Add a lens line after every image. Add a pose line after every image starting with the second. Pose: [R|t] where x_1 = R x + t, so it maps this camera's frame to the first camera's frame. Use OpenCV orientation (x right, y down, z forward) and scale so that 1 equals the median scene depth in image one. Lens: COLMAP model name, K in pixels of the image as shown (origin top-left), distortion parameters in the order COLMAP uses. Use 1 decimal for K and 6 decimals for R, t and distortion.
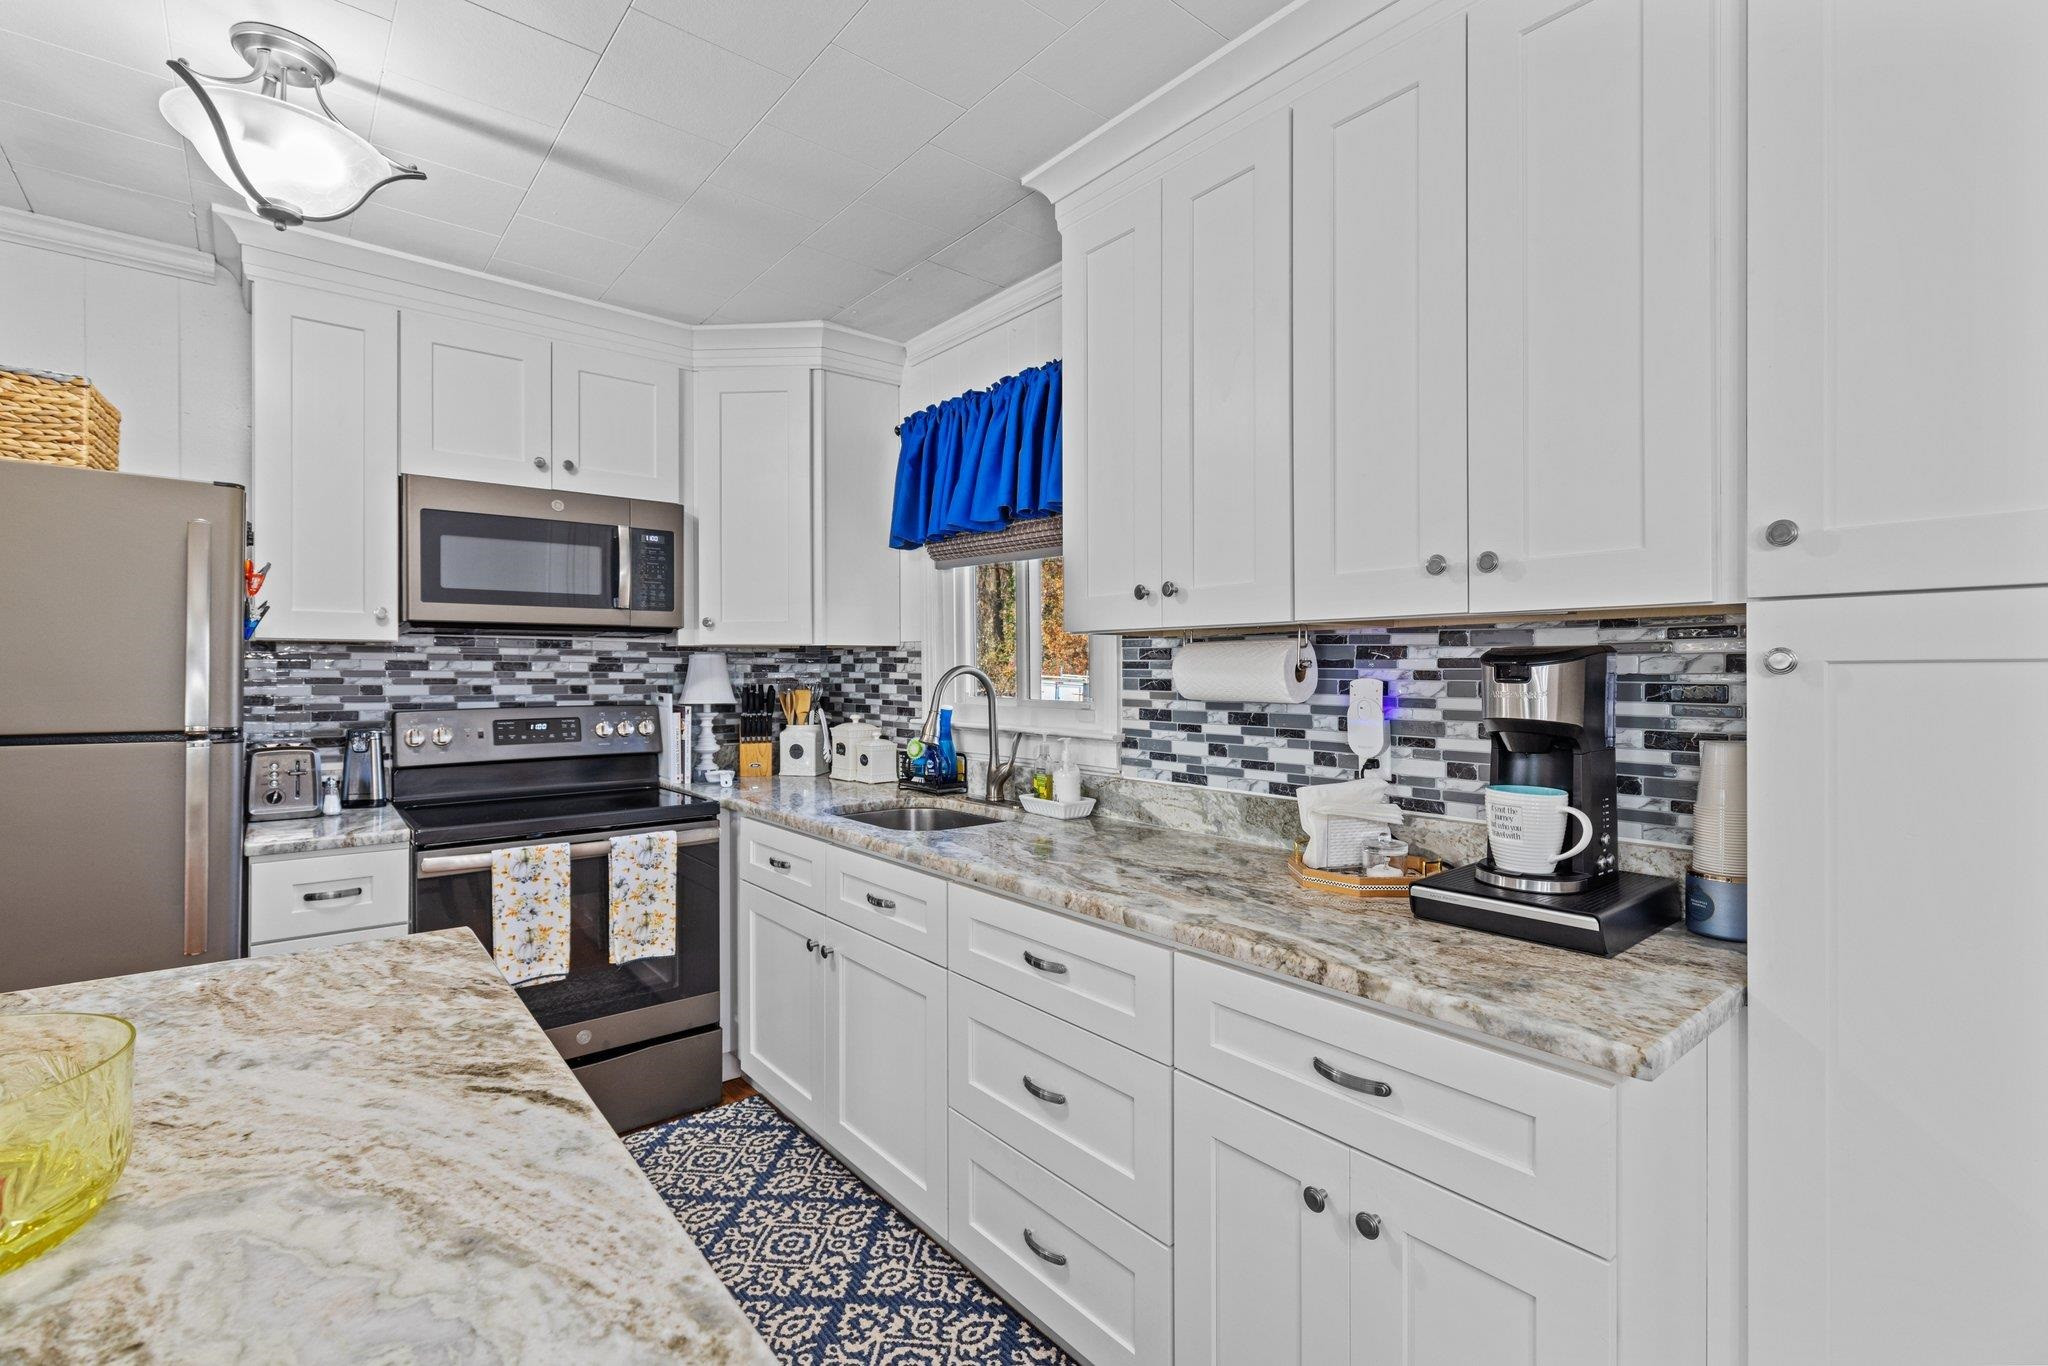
lens RADIAL K [[923.5, 0, 1028.0], [0, 923.5, 672.8], [0, 0, 1]] dist [0.005667, -0.003467]
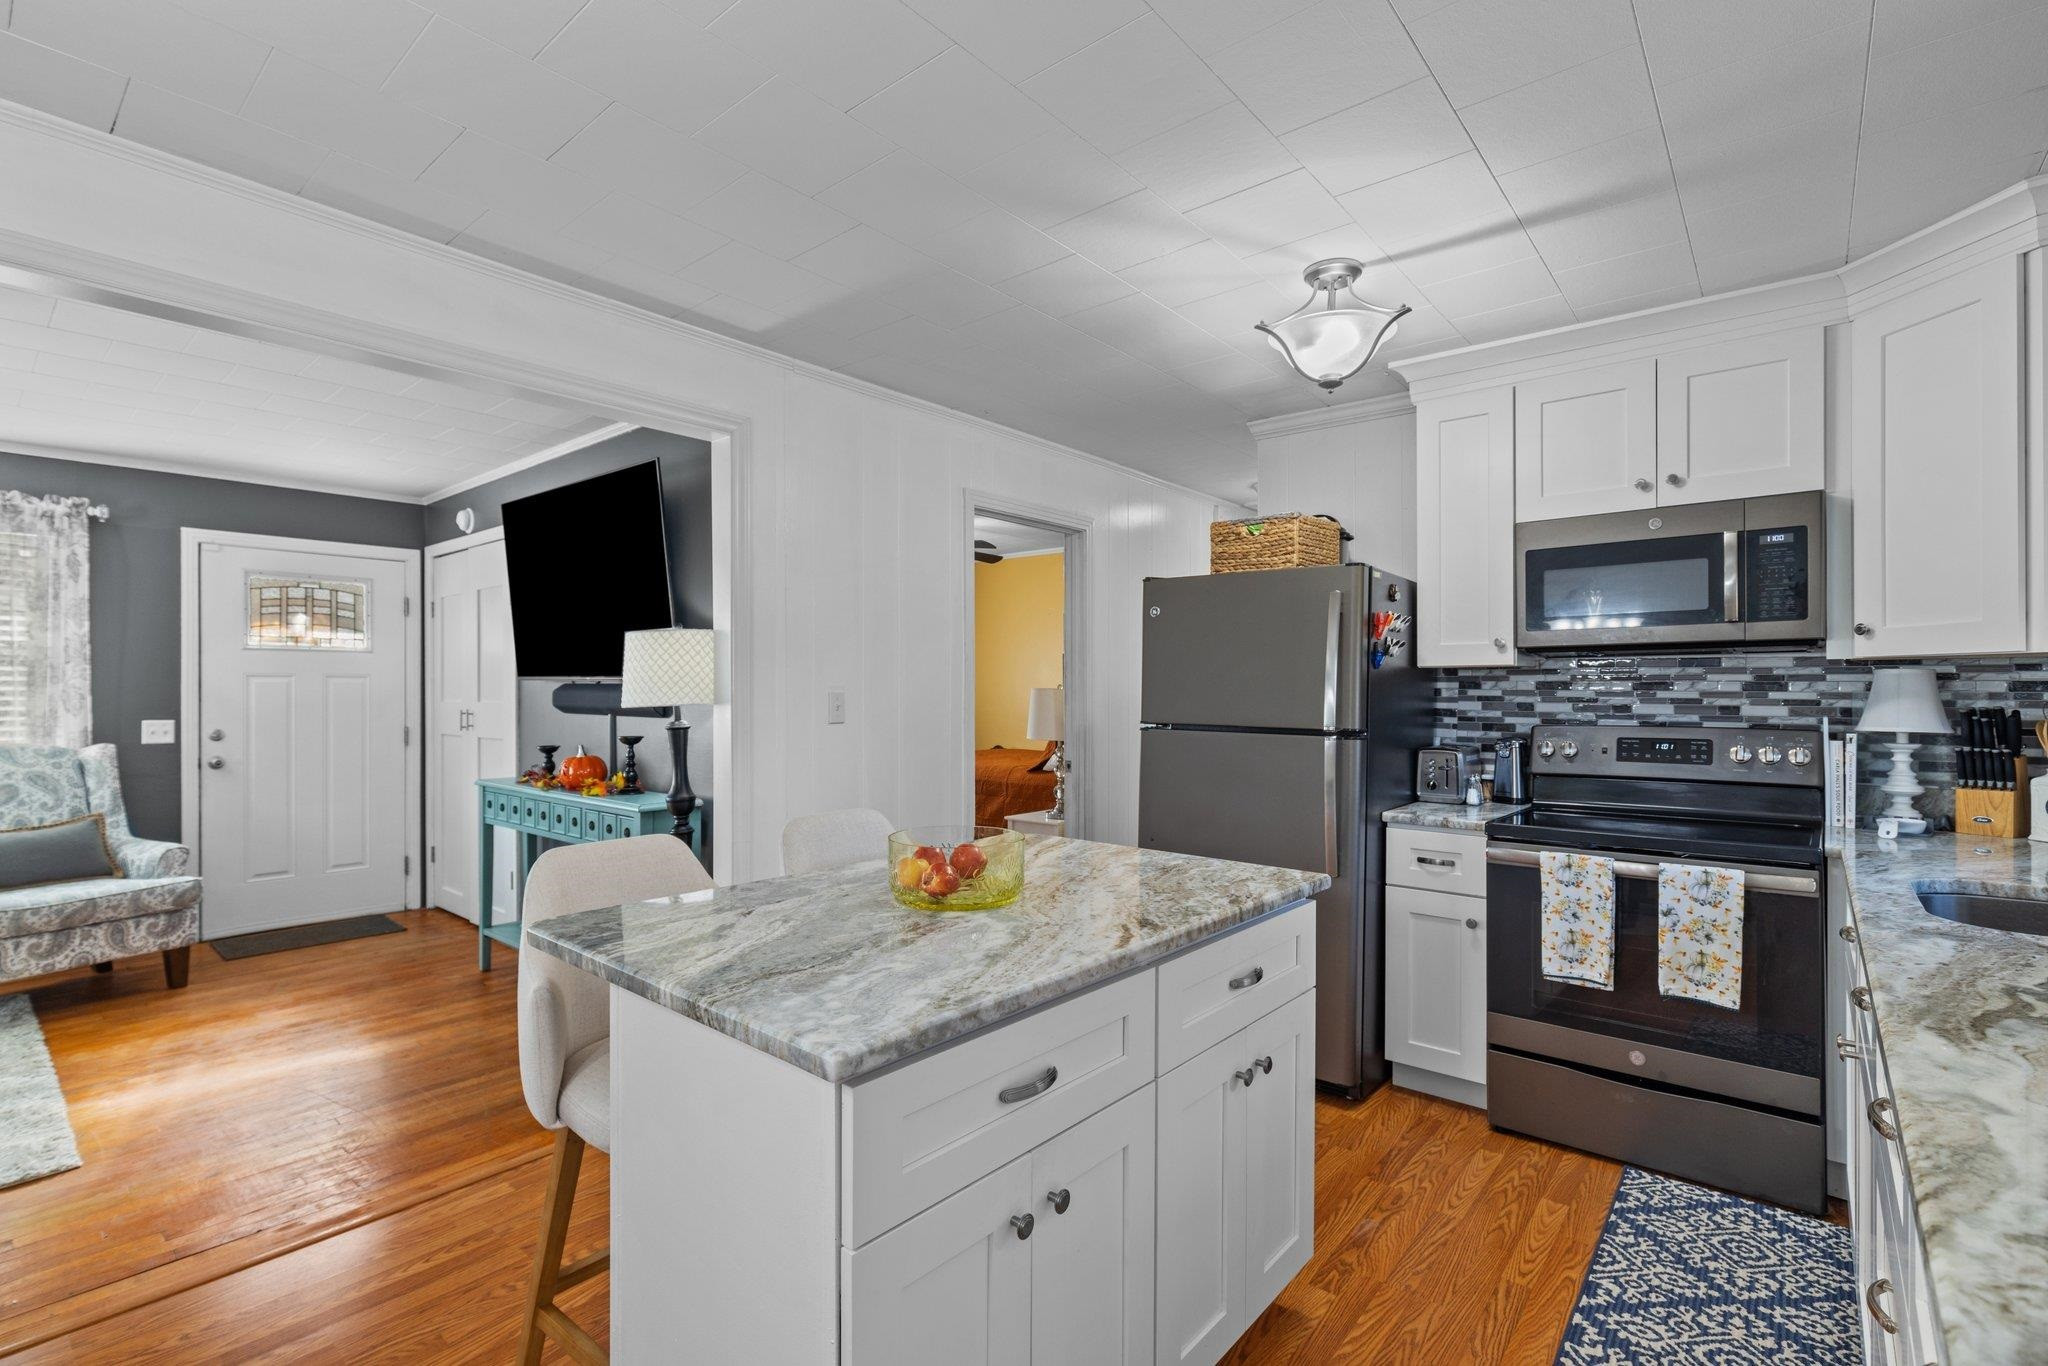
lens RADIAL K [[923.5, 0, 1020.7], [0, 923.5, 696.7], [0, 0, 1]] dist [0.005667, -0.003467]
pose [[0.175148, 0.005137, -0.984529, 0.420414], [-0.001329, 0.999987, 0.004982, 0.000839], [0.984541, 0.000435, 0.175153, 0.187066]]
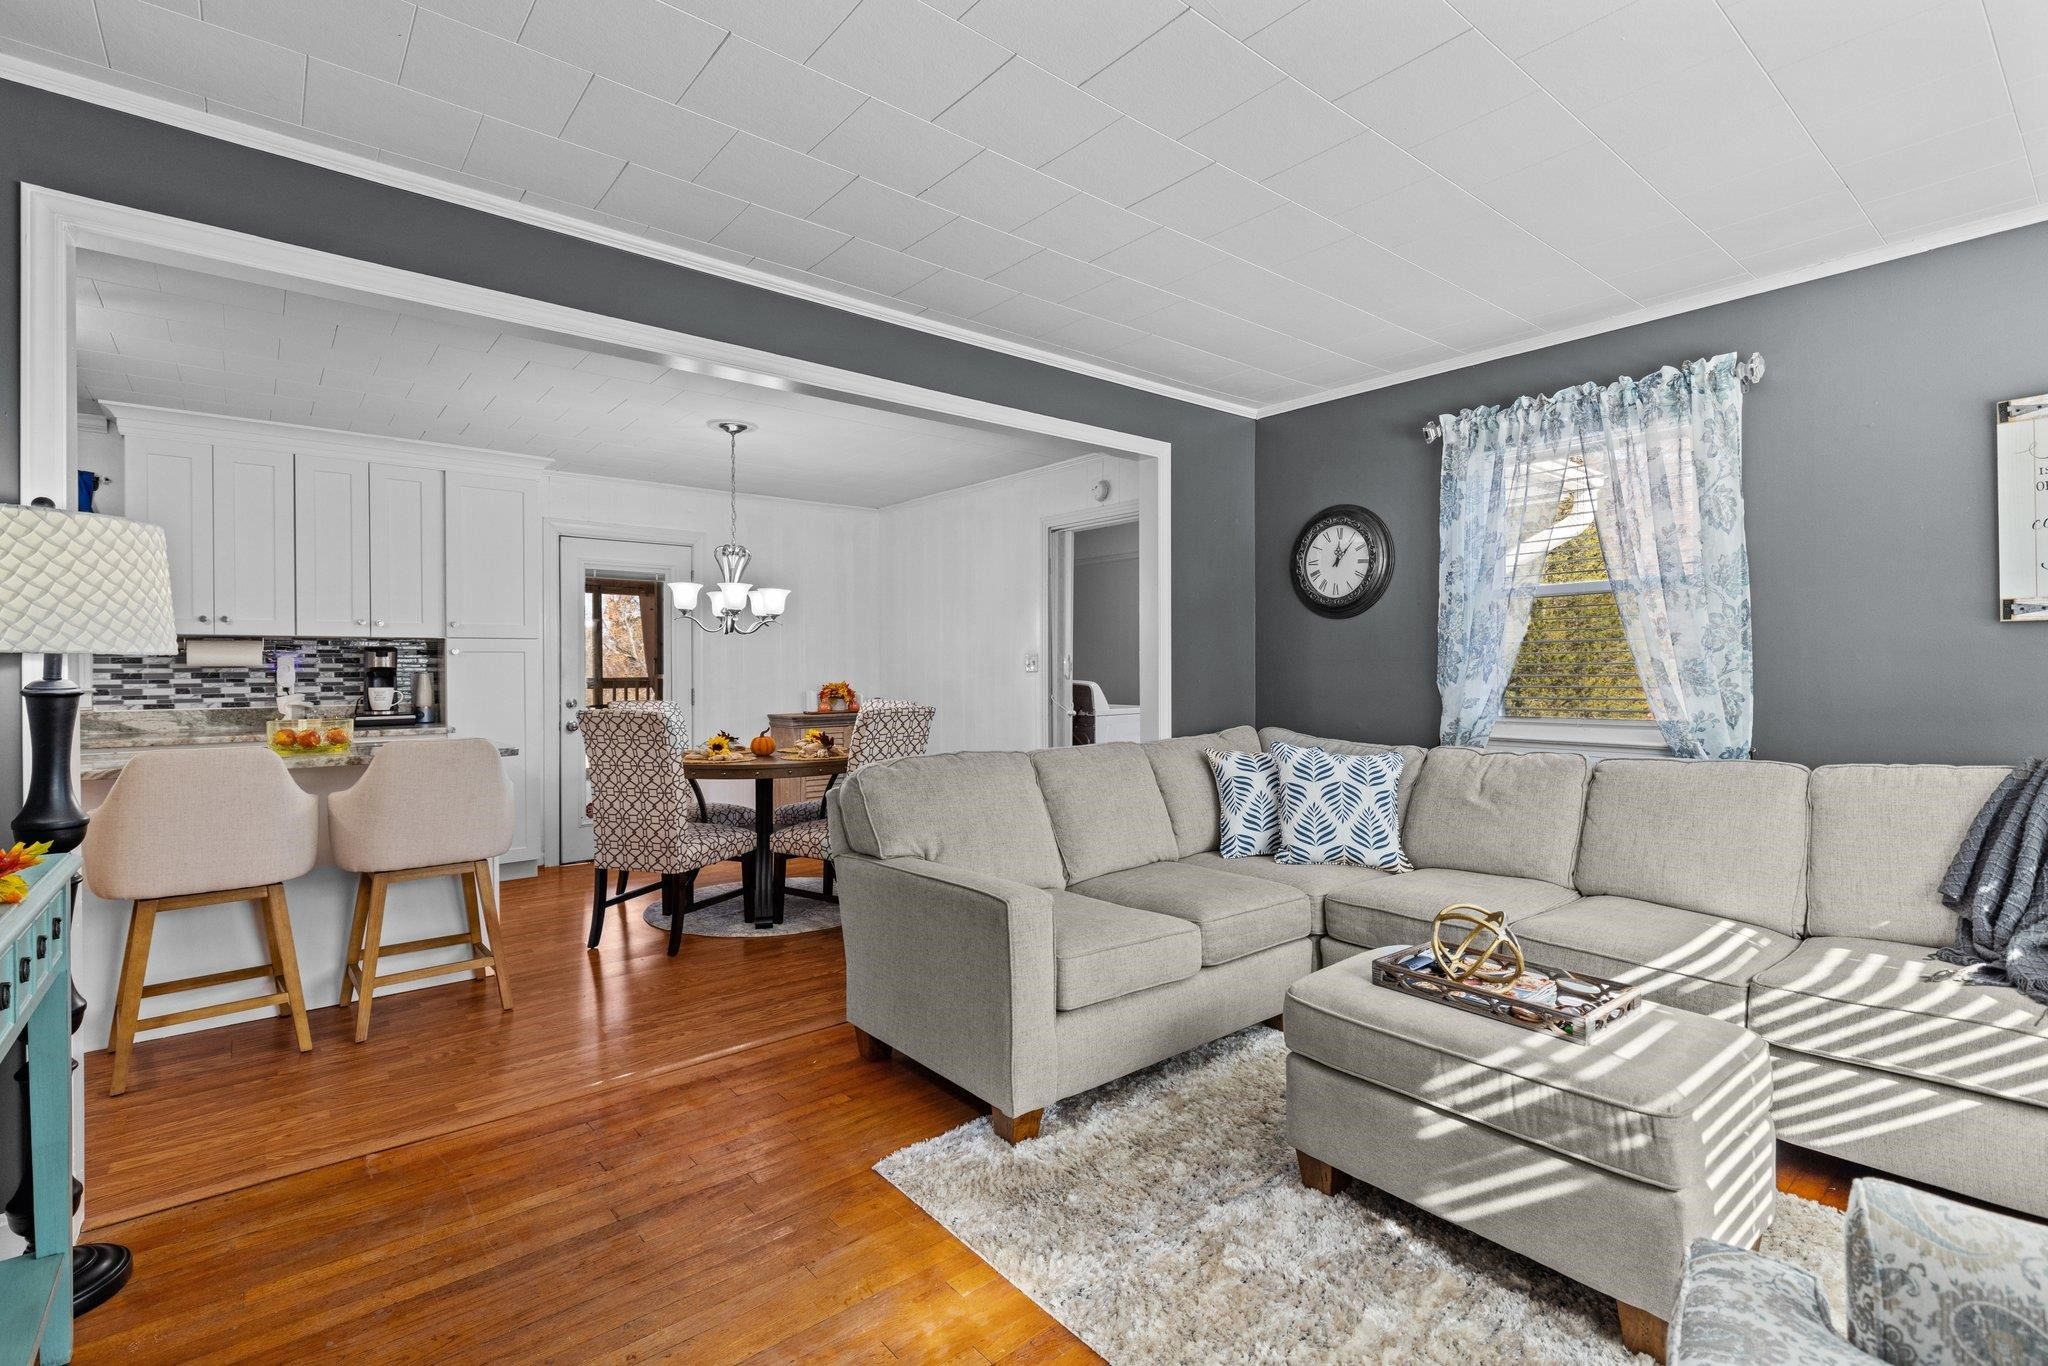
lens RADIAL K [[923.5, 0, 1009.1], [0, 923.5, 664.6], [0, 0, 1]] dist [0.005667, -0.003467]
pose [[0.008561, 0.003619, 0.999957, -1.801814], [0.006813, 0.999970, -0.003678, 0.041826], [-0.999940, 0.006844, 0.008536, -0.861604]]
